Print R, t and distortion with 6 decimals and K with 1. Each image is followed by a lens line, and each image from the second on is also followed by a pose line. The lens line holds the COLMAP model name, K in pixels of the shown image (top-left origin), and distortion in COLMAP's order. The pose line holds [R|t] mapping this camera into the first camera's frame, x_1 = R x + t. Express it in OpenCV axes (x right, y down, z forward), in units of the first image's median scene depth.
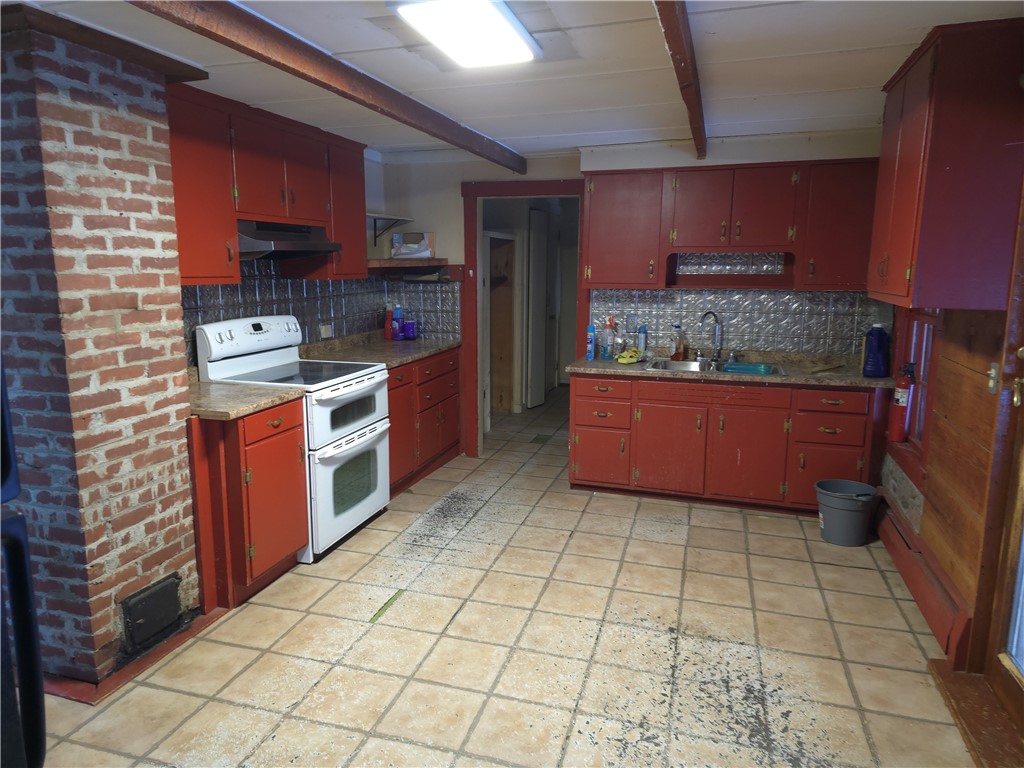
lens RADIAL K [[681.3, 0, 510.5], [0, 681.3, 379.6], [0, 0, 1]] dist [0.049316, -0.014861]
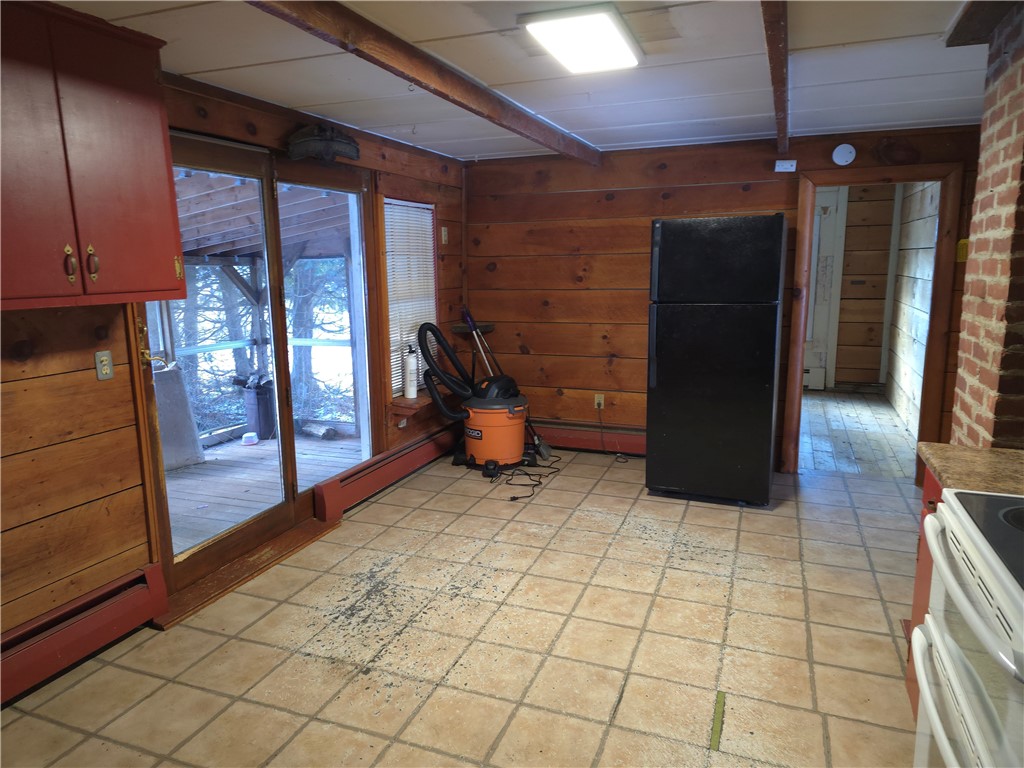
lens RADIAL K [[681.3, 0, 508.0], [0, 681.3, 376.9], [0, 0, 1]] dist [0.049316, -0.014861]
pose [[-0.996539, -0.002203, 0.083094, -0.019859], [0.025383, 0.943837, 0.329435, -0.301739], [-0.079153, 0.330405, -0.940515, 1.828628]]
